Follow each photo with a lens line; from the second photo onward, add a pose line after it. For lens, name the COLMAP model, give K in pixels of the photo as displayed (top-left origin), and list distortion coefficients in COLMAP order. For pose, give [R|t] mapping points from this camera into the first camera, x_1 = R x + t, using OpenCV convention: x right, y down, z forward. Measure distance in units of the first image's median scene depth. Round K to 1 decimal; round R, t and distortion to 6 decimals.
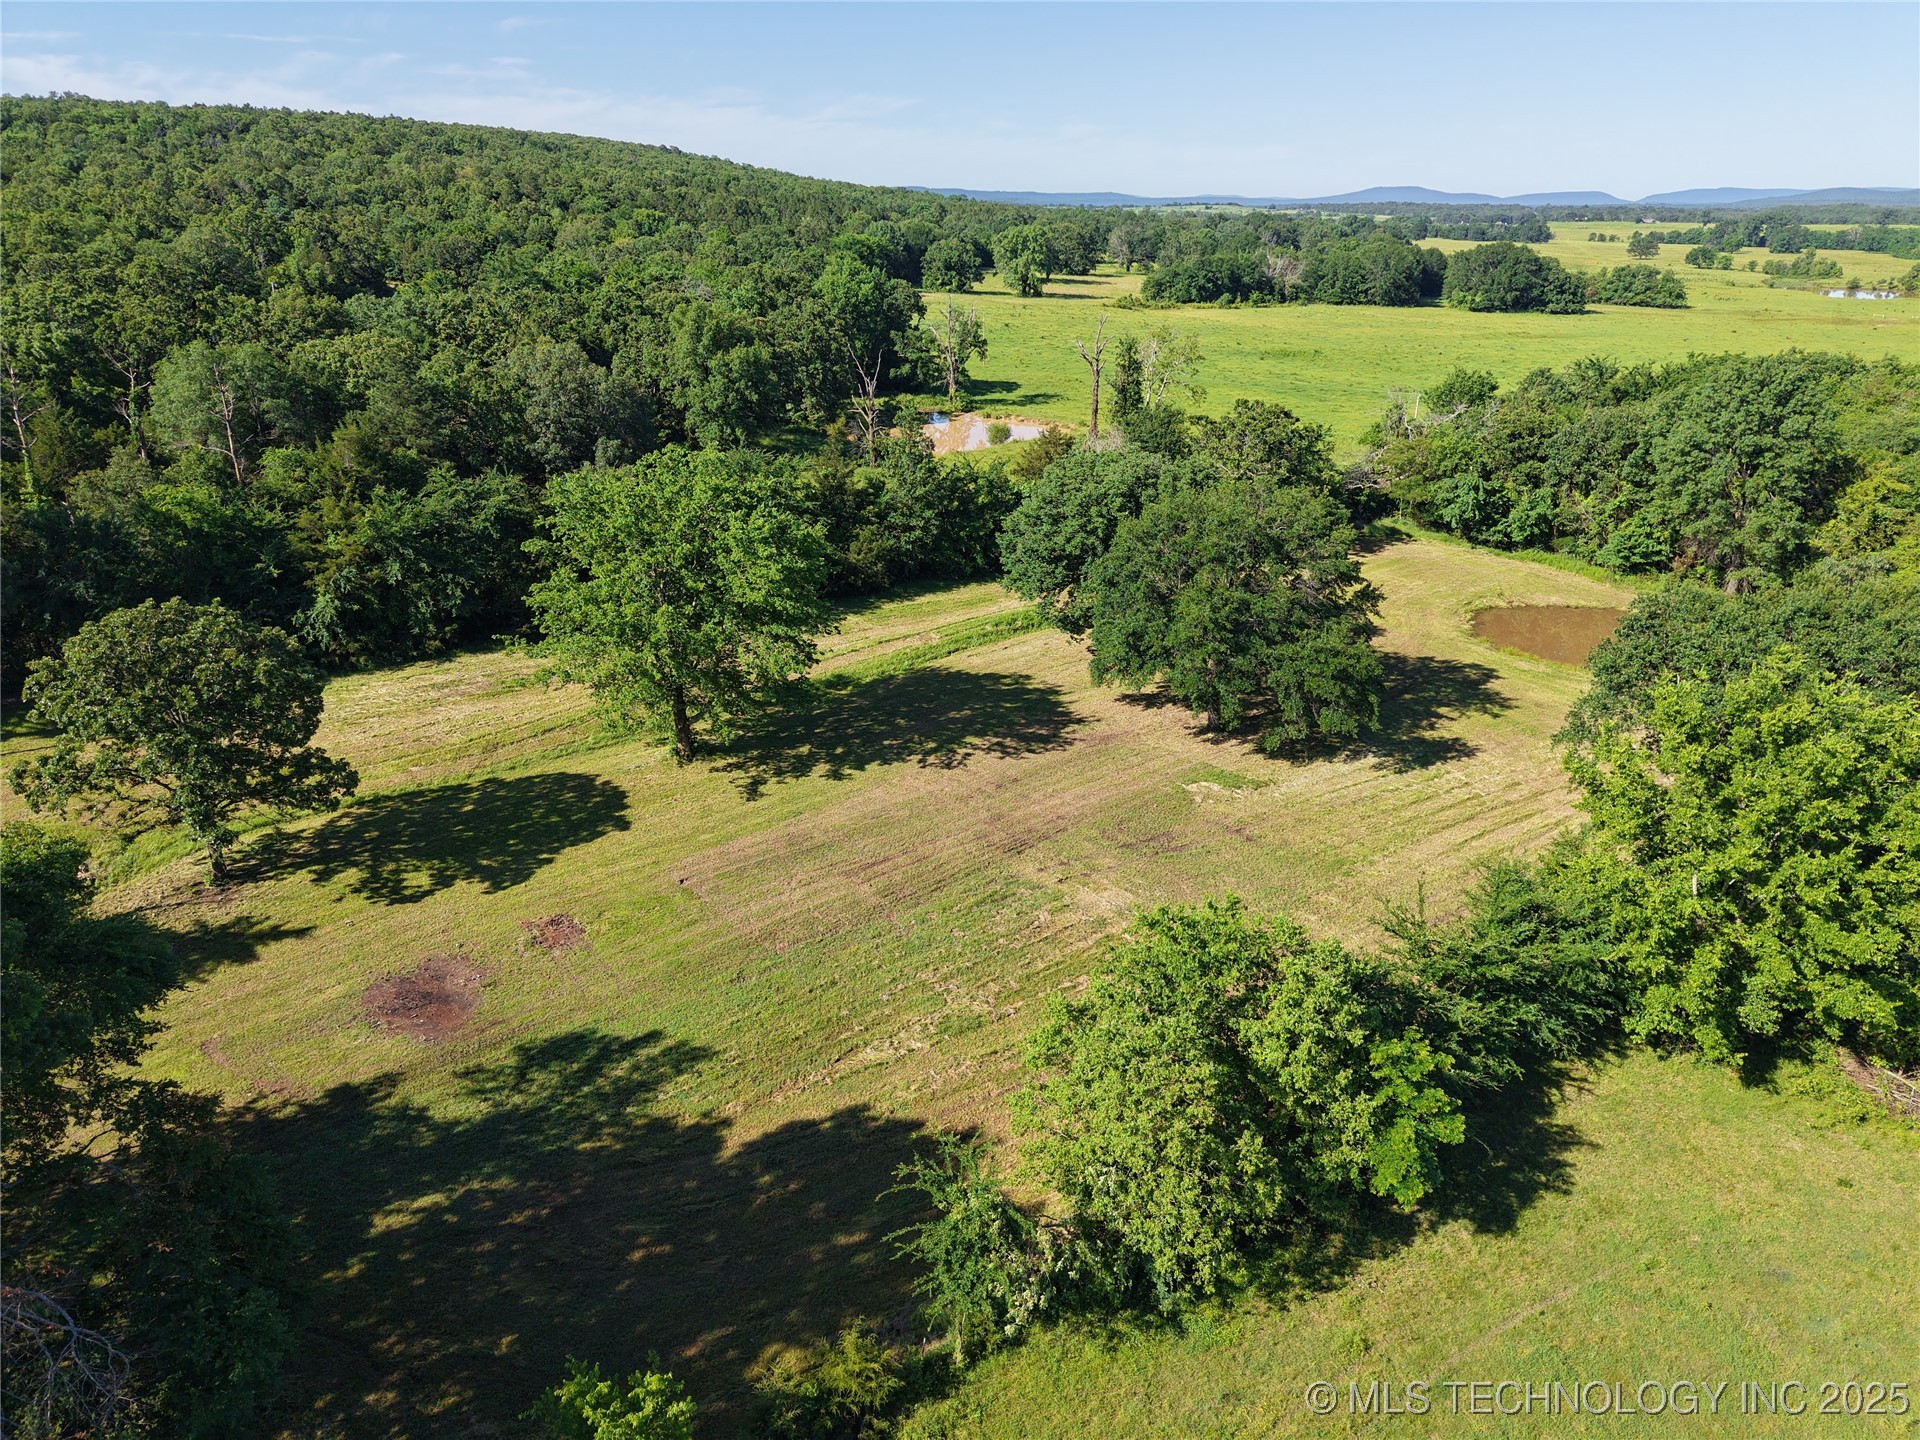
lens RADIAL K [[1283.7, 0, 960.0], [0, 1283.7, 720.0], [0, 0, 1]] dist [0.029324, -0.027290]
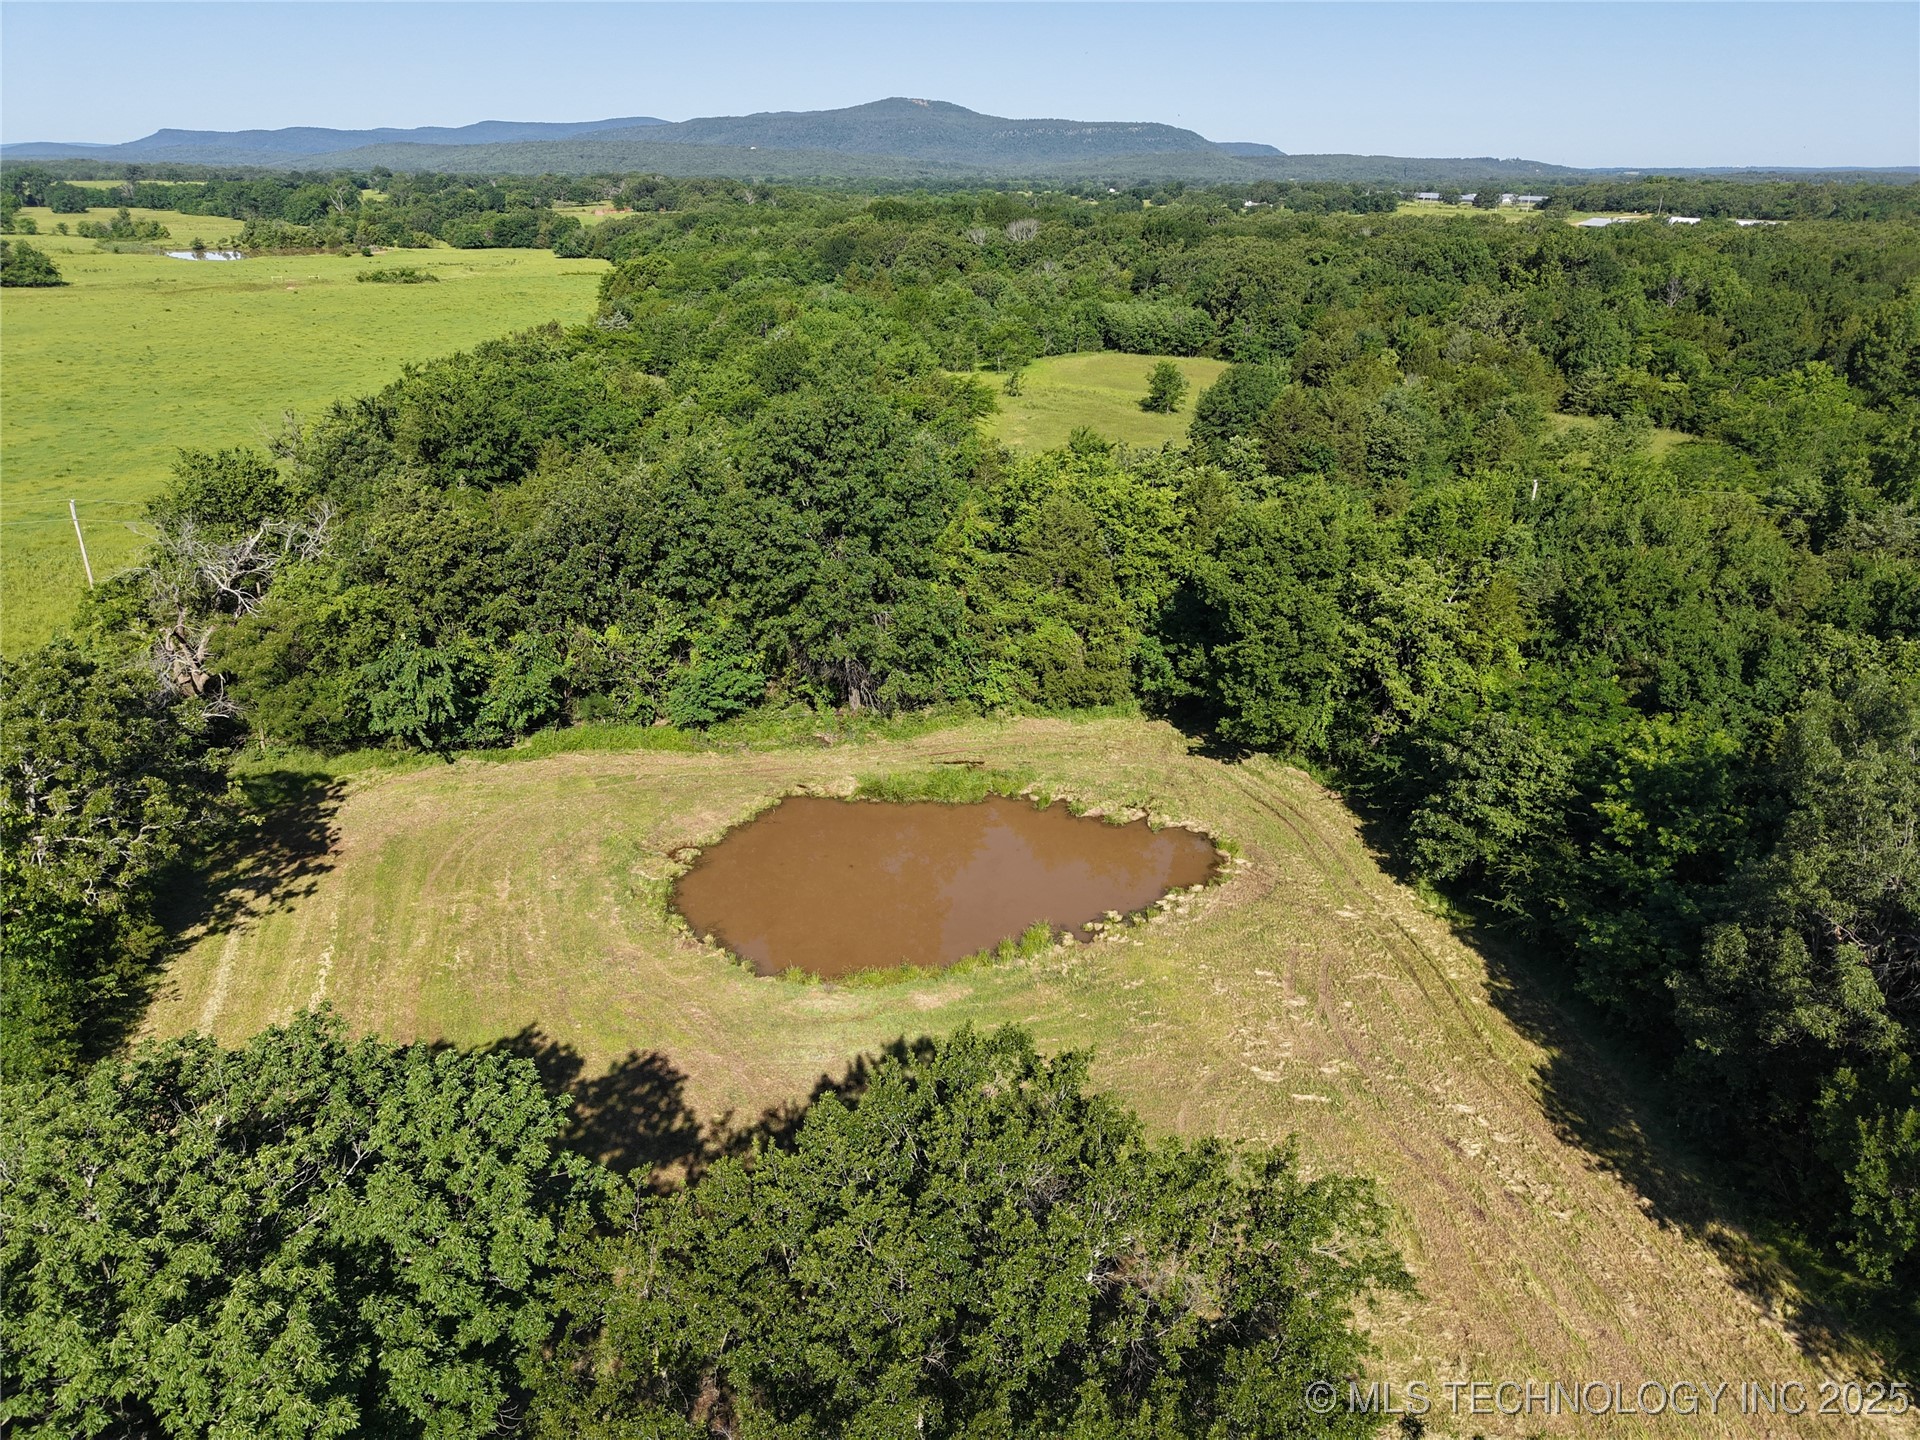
lens RADIAL K [[1283.7, 0, 960.0], [0, 1283.7, 720.0], [0, 0, 1]] dist [0.029324, -0.027290]
pose [[0.417503, -0.360326, 0.834180, 0.006269], [0.335872, 0.914198, 0.226787, -0.064334], [-0.844323, 0.185494, 0.502703, 0.162605]]
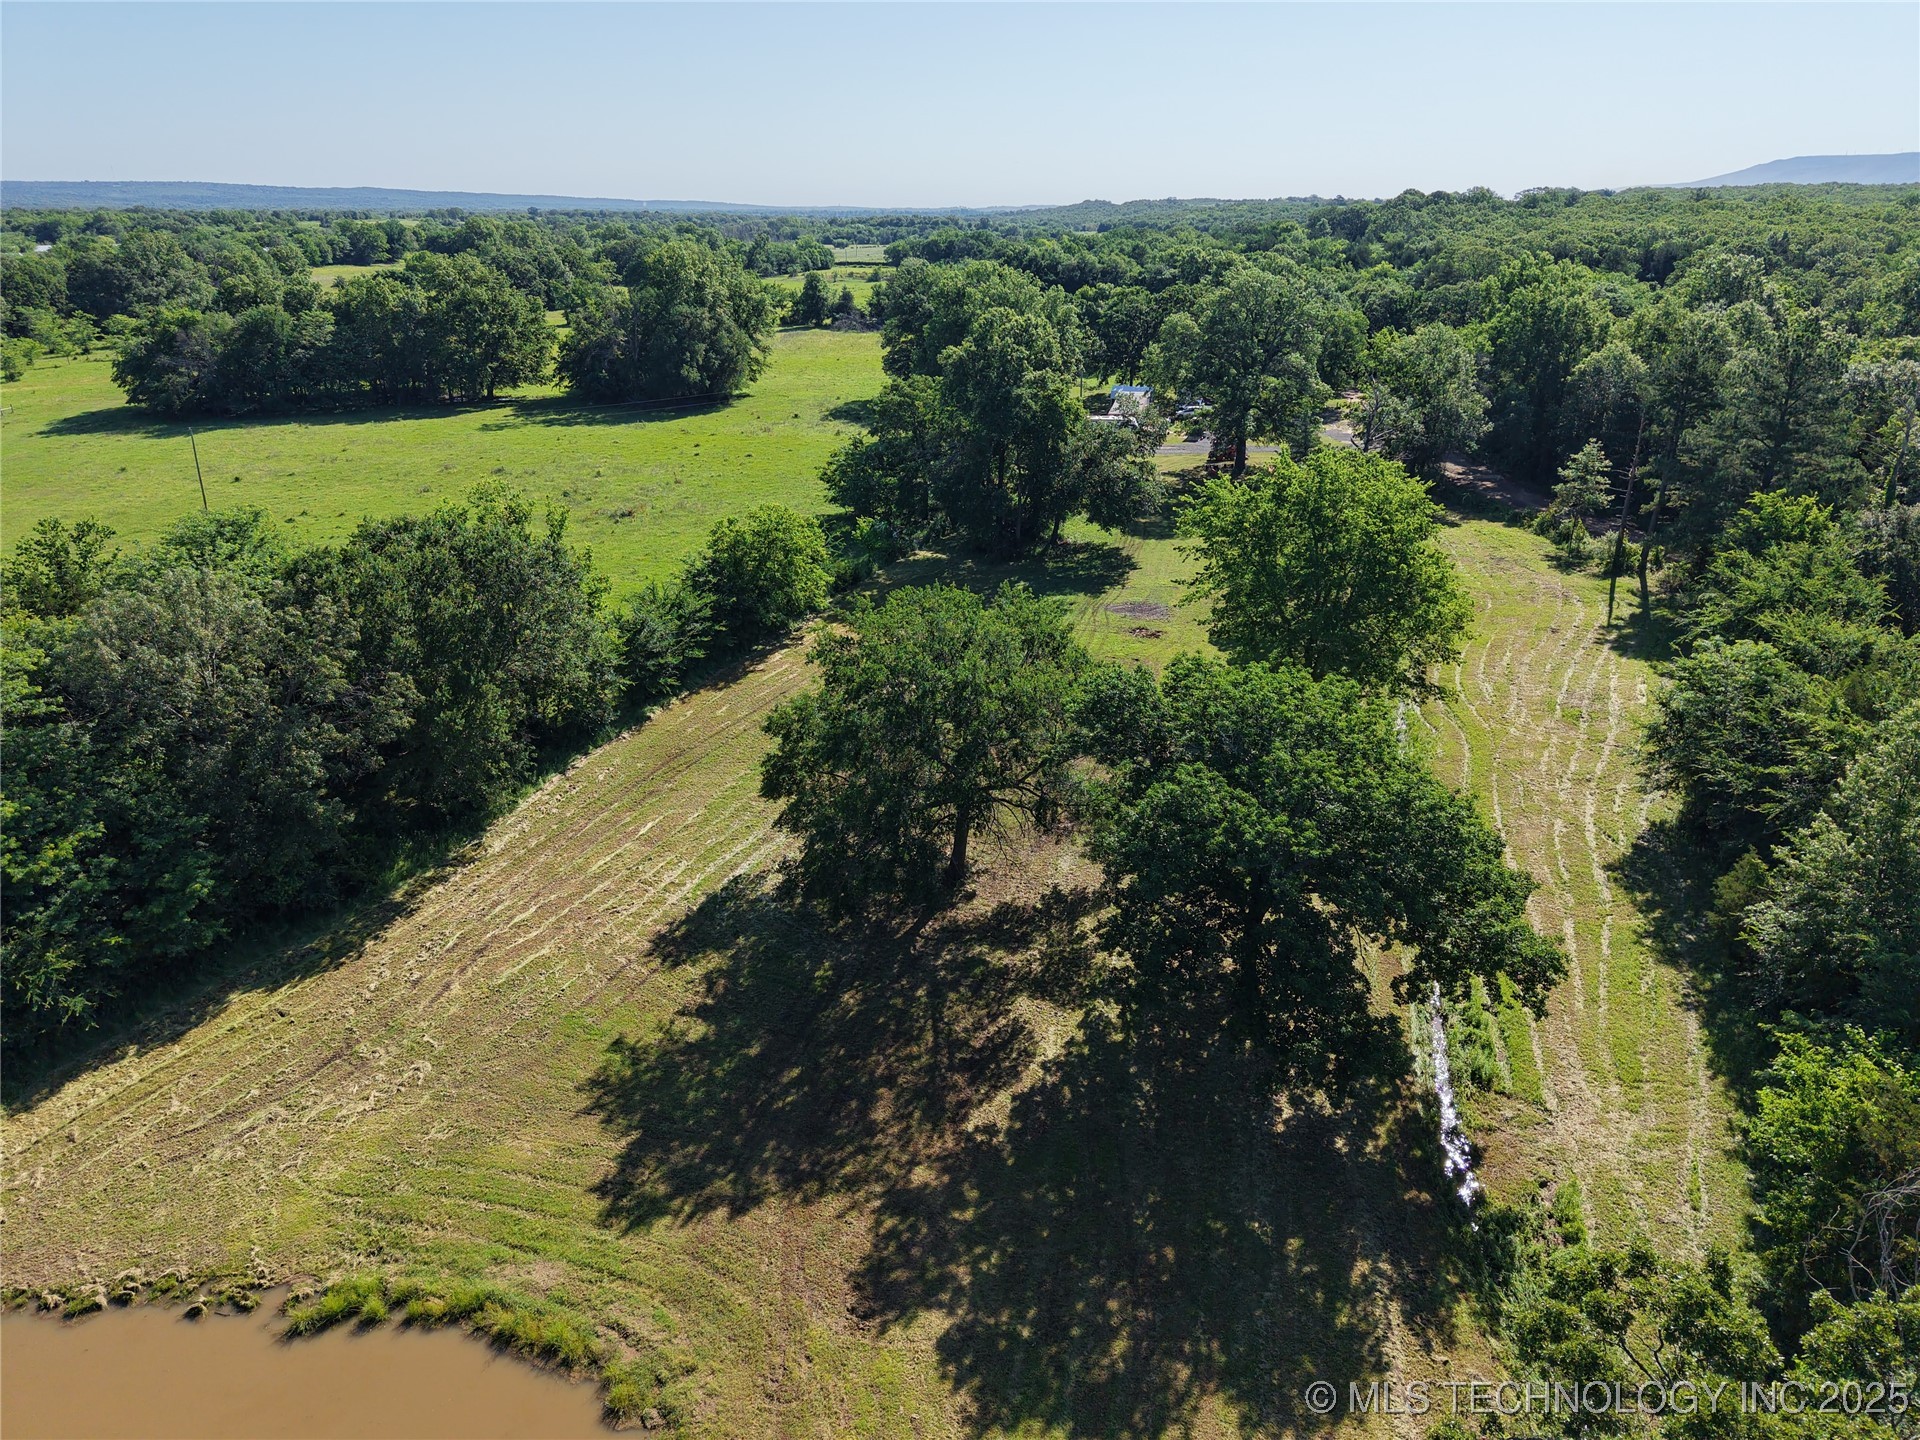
lens RADIAL K [[1283.7, 0, 960.0], [0, 1283.7, 720.0], [0, 0, 1]] dist [0.029324, -0.027290]
pose [[-0.846289, 0.192436, -0.496754, 0.117611], [-0.205160, 0.742824, 0.637278, -0.118043], [0.491635, 0.641235, -0.589163, 0.285752]]
